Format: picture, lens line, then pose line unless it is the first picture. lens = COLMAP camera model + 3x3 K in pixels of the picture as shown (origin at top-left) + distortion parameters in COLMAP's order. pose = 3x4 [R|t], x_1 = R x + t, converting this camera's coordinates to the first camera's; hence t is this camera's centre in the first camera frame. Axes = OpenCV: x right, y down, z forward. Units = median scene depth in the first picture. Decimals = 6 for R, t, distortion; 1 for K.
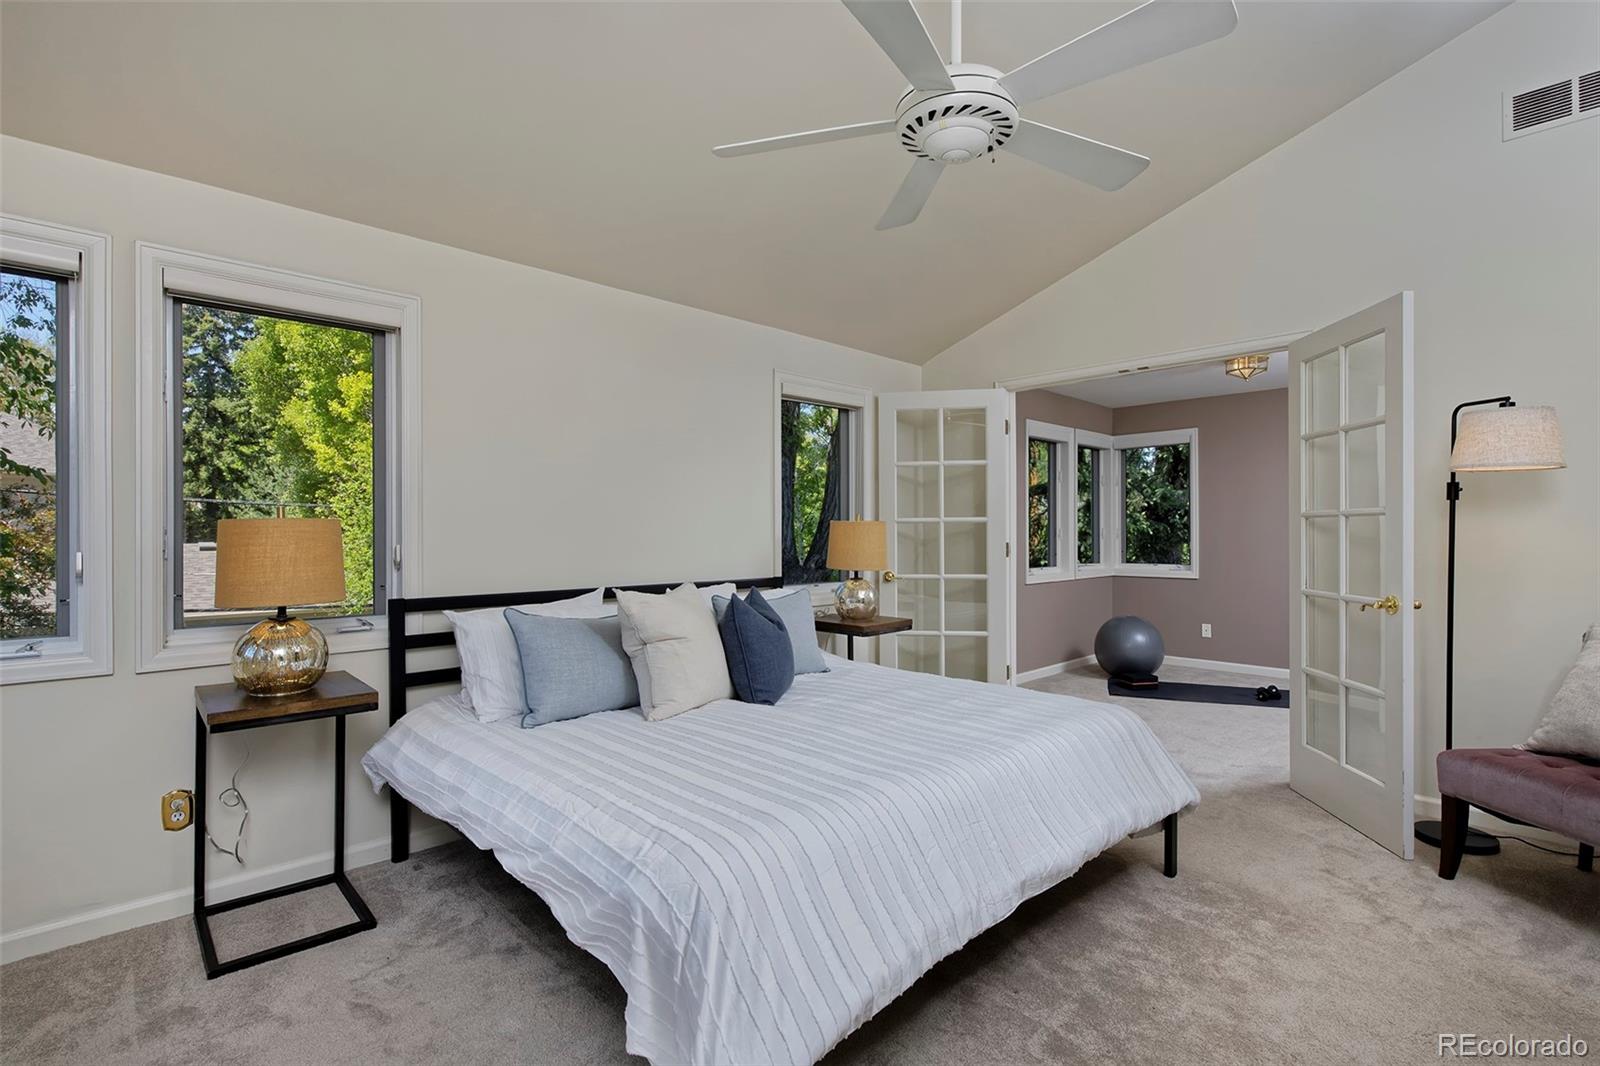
lens RADIAL K [[768.0, 0, 799.0], [0, 768.0, 531.9], [0, 0, 1]] dist [0.001036, -0.000975]
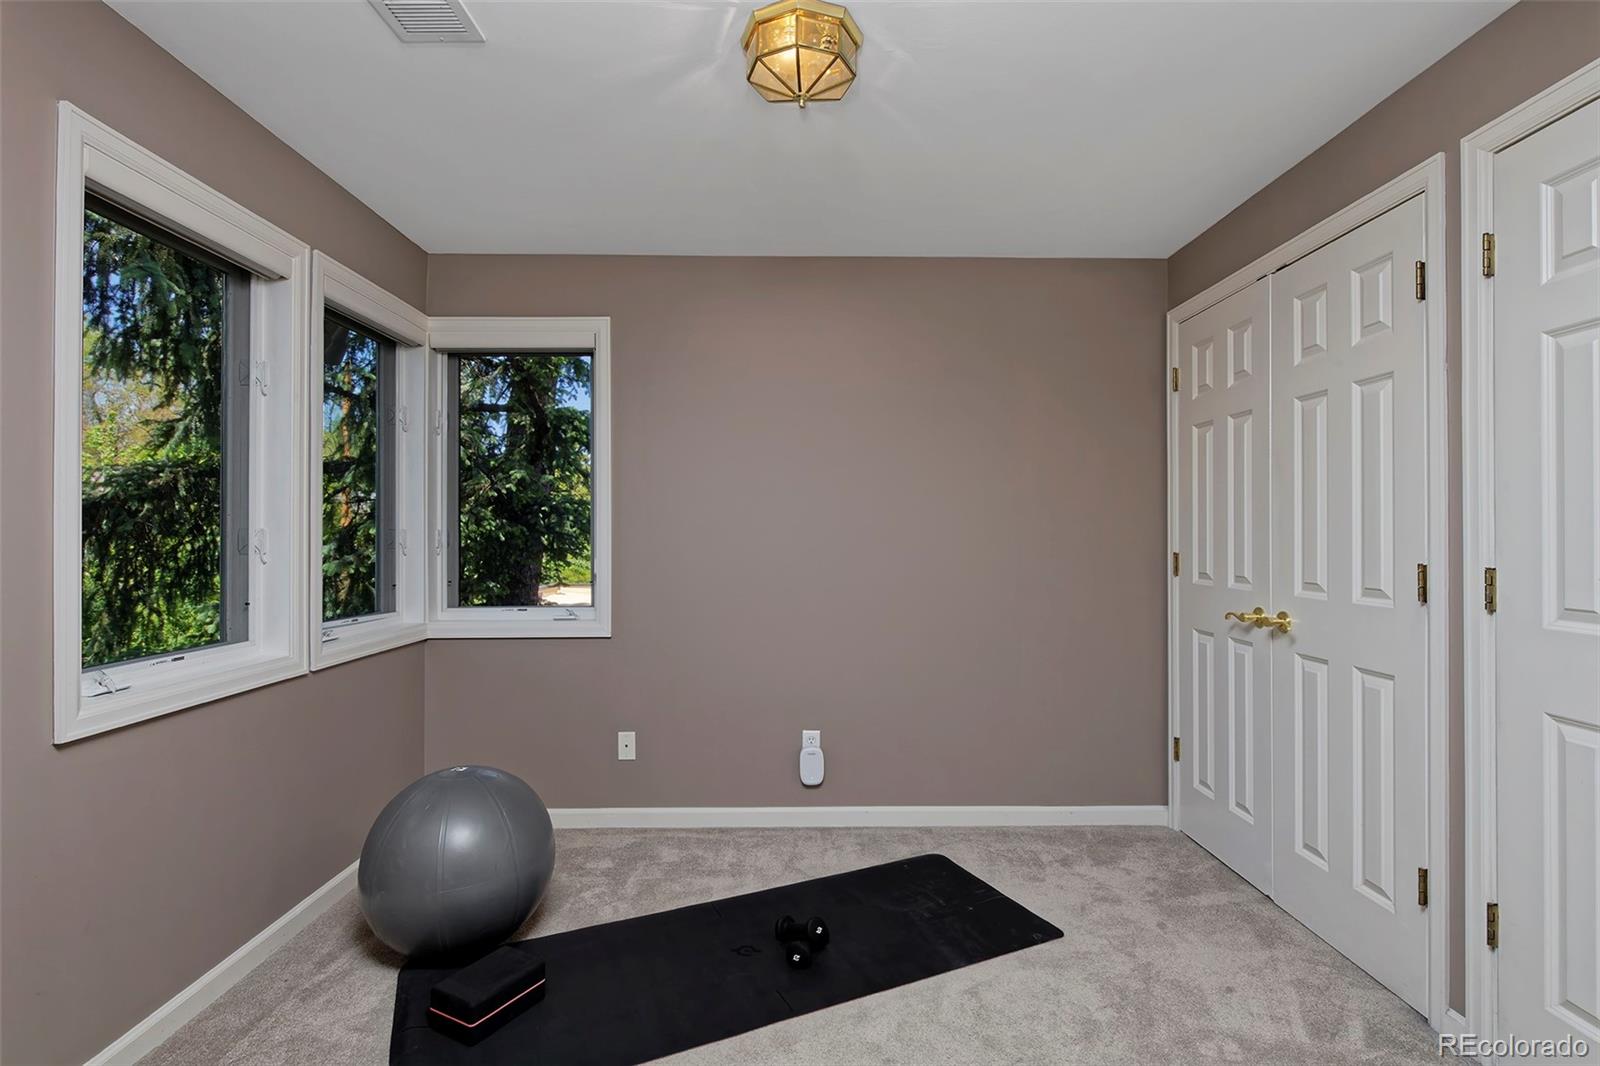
lens RADIAL K [[806.1, 0, 805.2], [0, 806.1, 531.2], [0, 0, 1]] dist [0.025373, -0.007984]
pose [[0.698824, 0.006919, 0.715260, 0.150770], [-0.002249, 0.999970, -0.007476, -0.000026], [-0.715290, 0.003616, 0.698819, 0.344996]]
